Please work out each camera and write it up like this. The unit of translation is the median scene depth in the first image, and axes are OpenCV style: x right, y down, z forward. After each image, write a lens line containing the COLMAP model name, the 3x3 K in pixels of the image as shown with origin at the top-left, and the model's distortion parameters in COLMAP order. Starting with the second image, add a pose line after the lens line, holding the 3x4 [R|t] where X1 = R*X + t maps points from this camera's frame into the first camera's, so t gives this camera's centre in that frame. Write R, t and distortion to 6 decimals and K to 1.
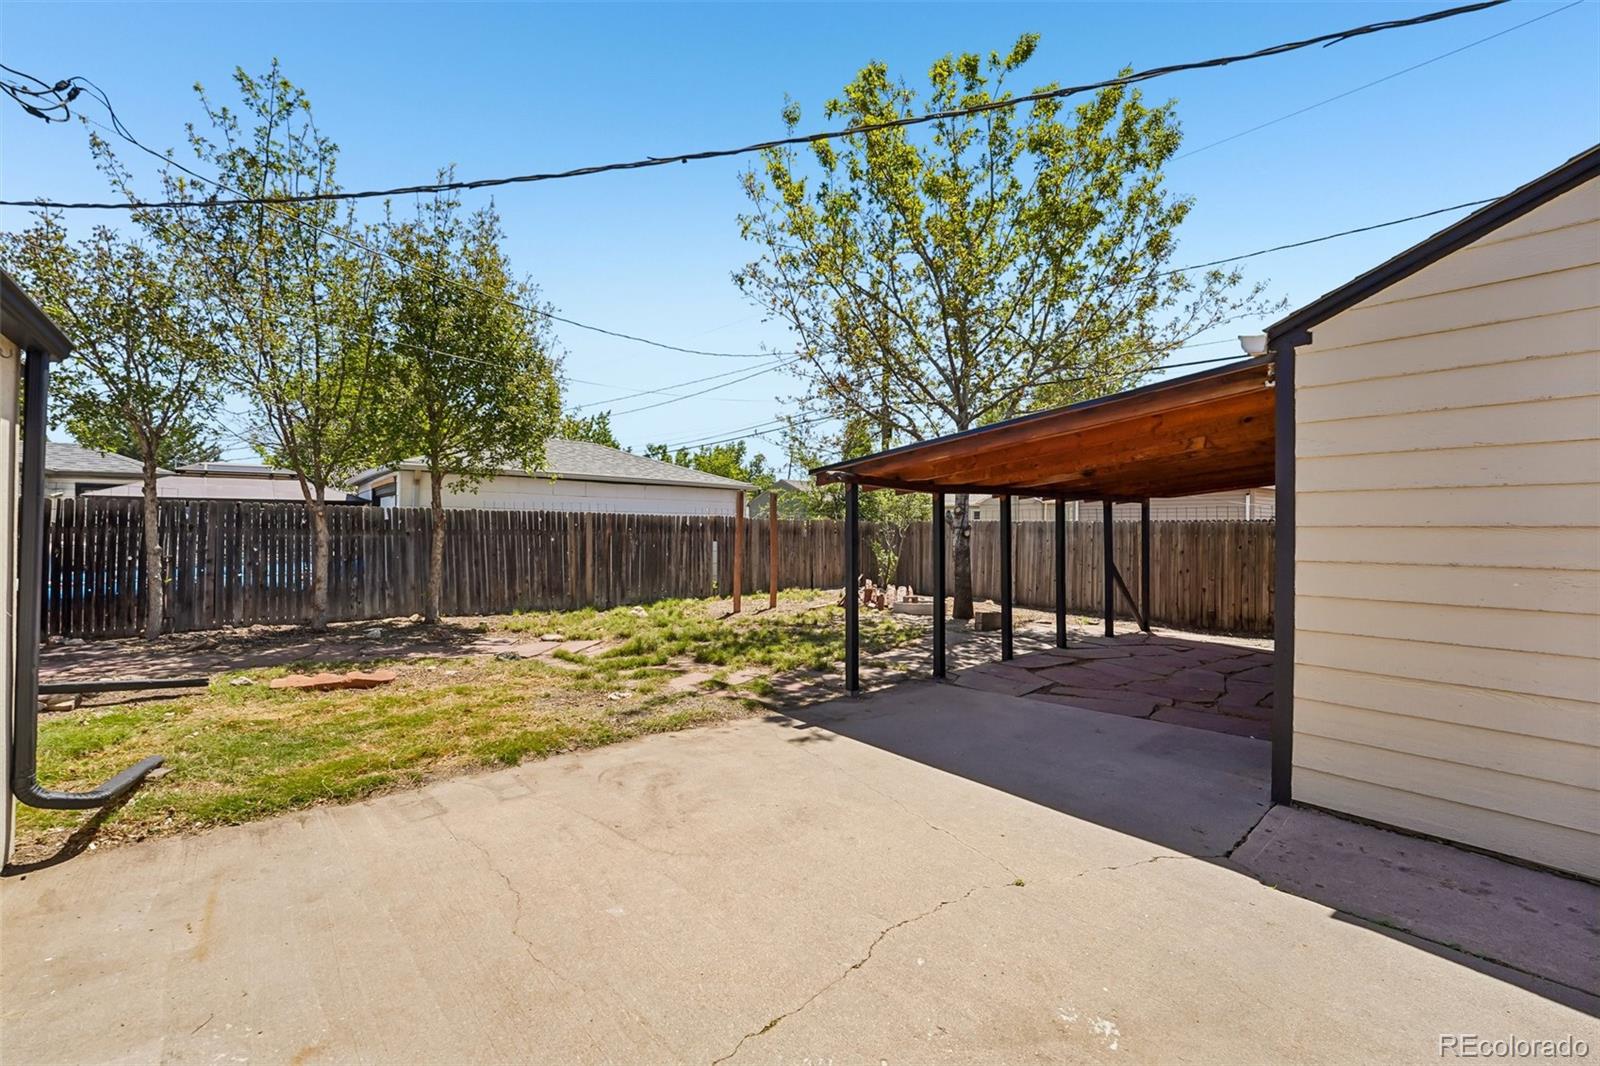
lens RADIAL K [[668.5, 0, 799.5], [0, 668.5, 521.2], [0, 0, 1]] dist [-0.021070, 0.003490]
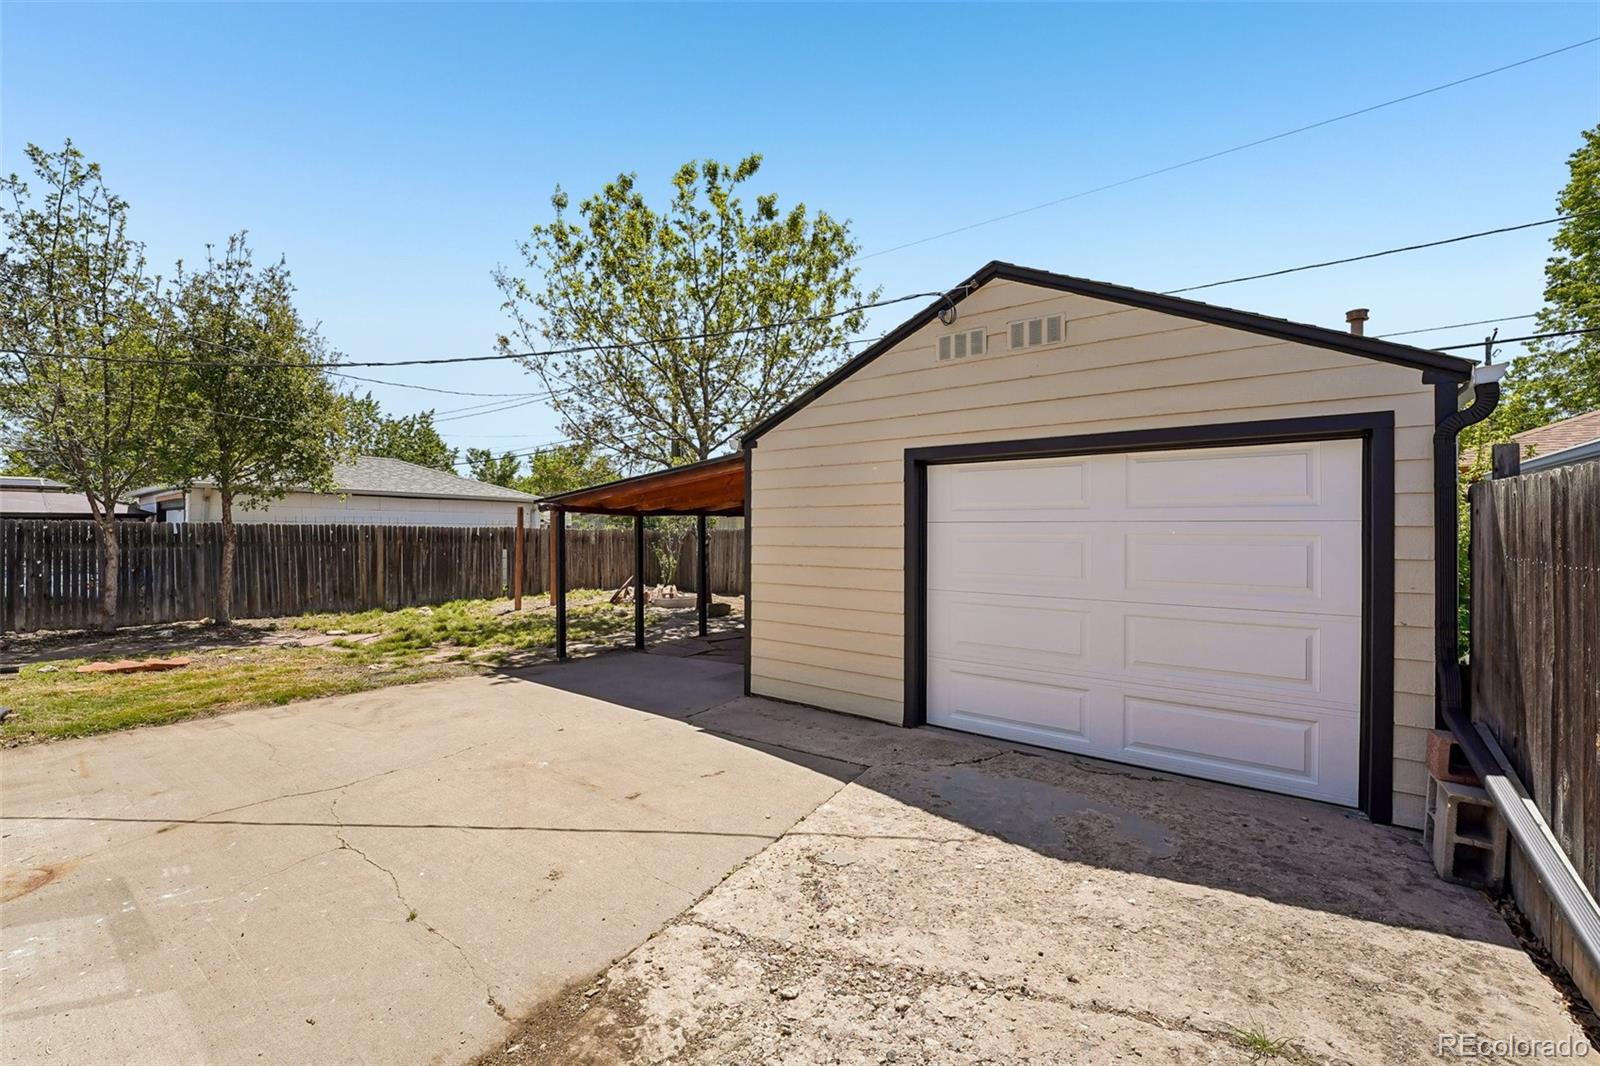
lens RADIAL K [[668.5, 0, 794.7], [0, 668.5, 519.3], [0, 0, 1]] dist [-0.021070, 0.003490]
pose [[0.978001, -0.000585, 0.208600, 0.262124], [0.001723, 0.999985, -0.005273, -0.030618], [-0.208594, 0.005517, 0.977987, -0.476593]]
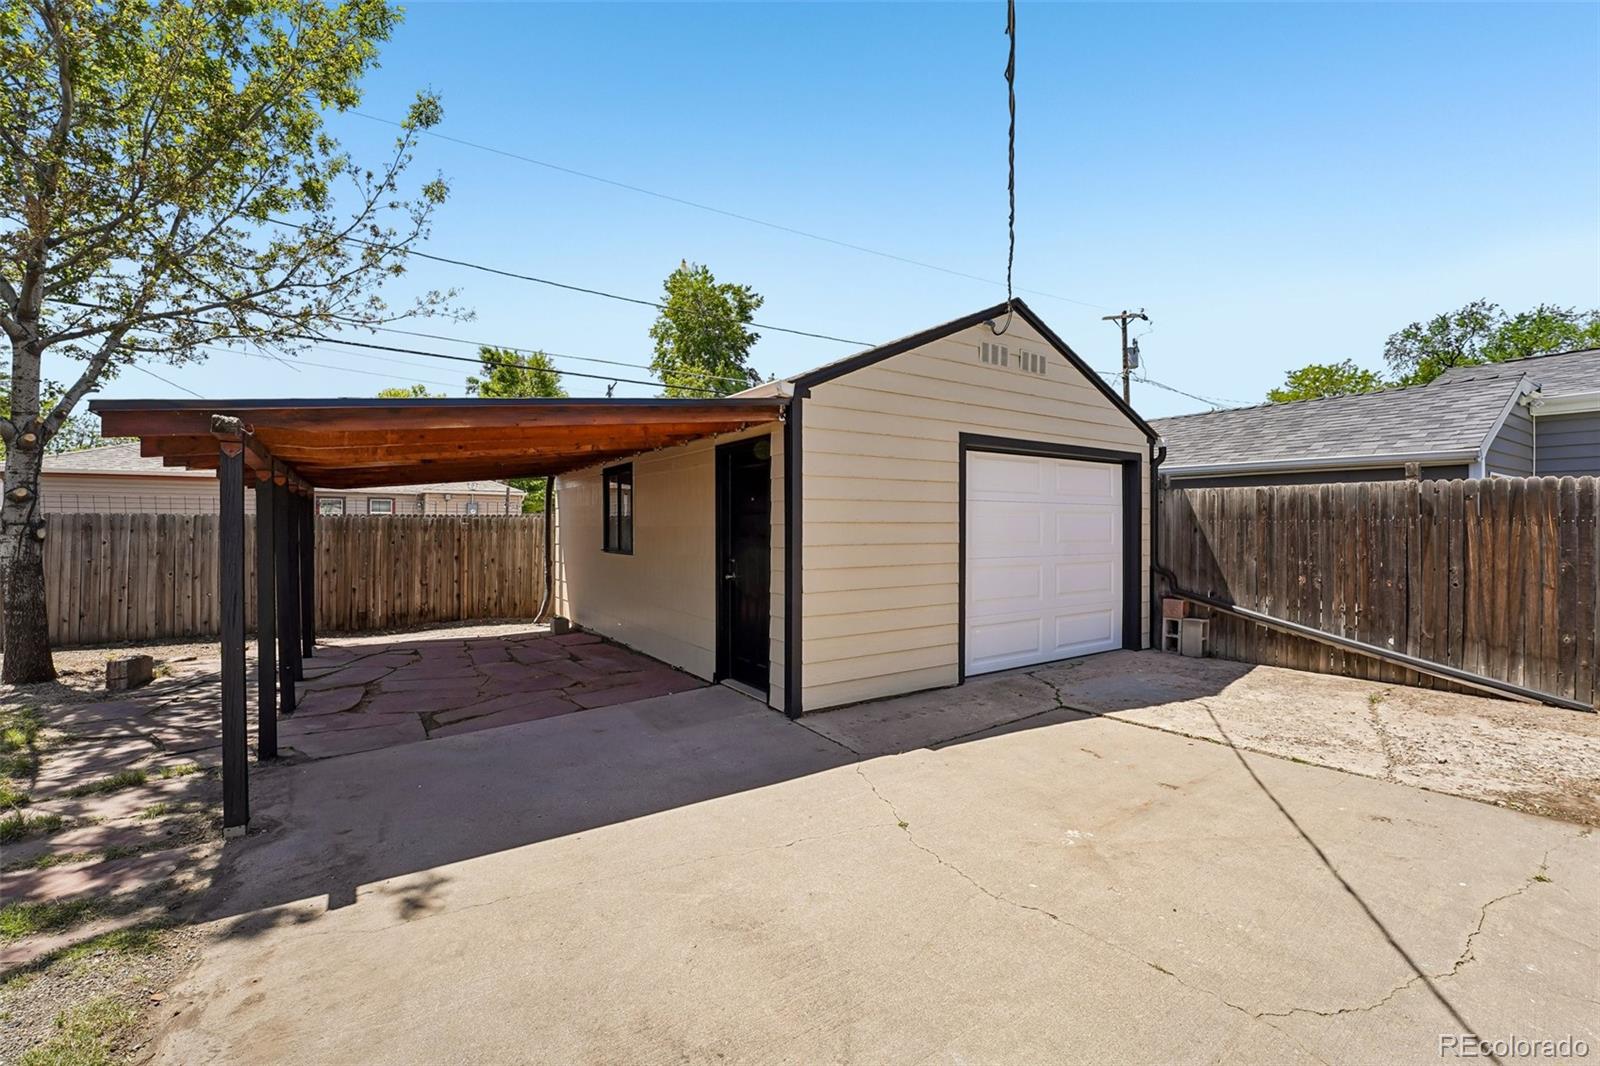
lens RADIAL K [[668.5, 0, 794.6], [0, 668.5, 527.8], [0, 0, 1]] dist [-0.021070, 0.003490]
pose [[0.097837, -0.007561, 0.995174, -0.379542], [-0.011416, 0.999897, 0.008719, 0.003559], [-0.995137, -0.012214, 0.097741, 0.473492]]
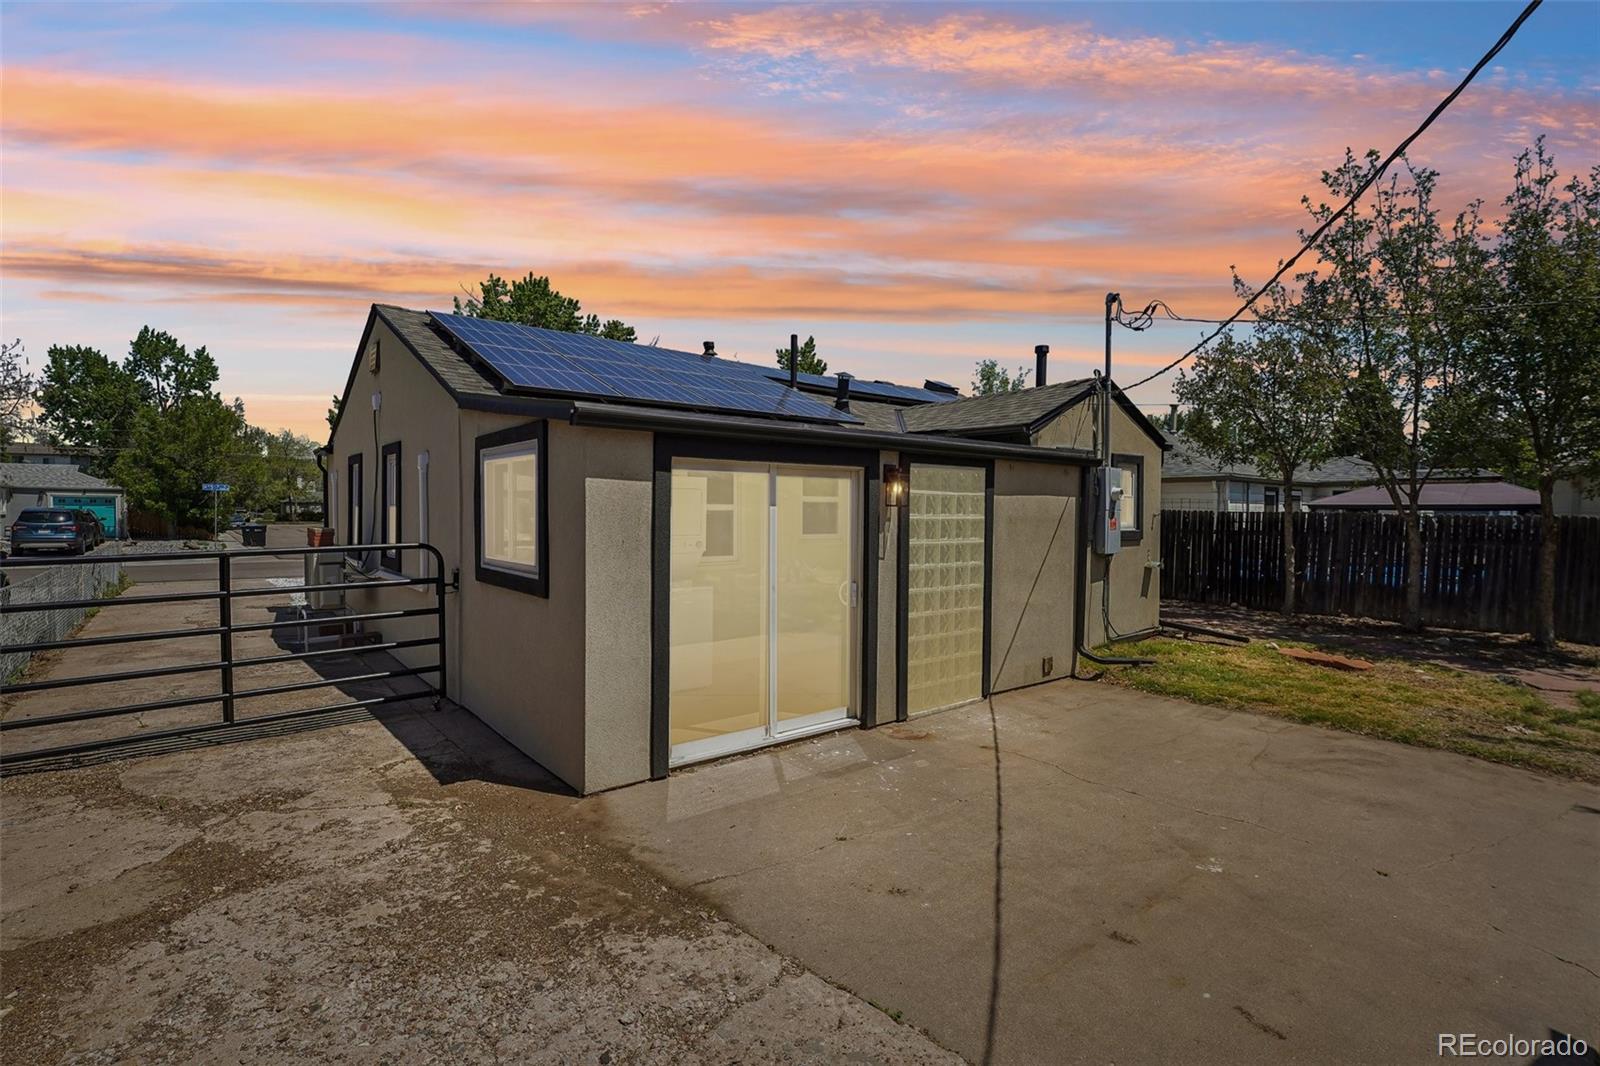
lens RADIAL K [[761.1, 0, 782.2], [0, 761.1, 509.9], [0, 0, 1]] dist [-0.004813, 0.000322]
pose [[-0.025637, 0.001402, -0.999670, 0.748430], [-0.003218, 0.999994, 0.001485, -0.044506], [0.999666, 0.003255, -0.025632, -0.017936]]
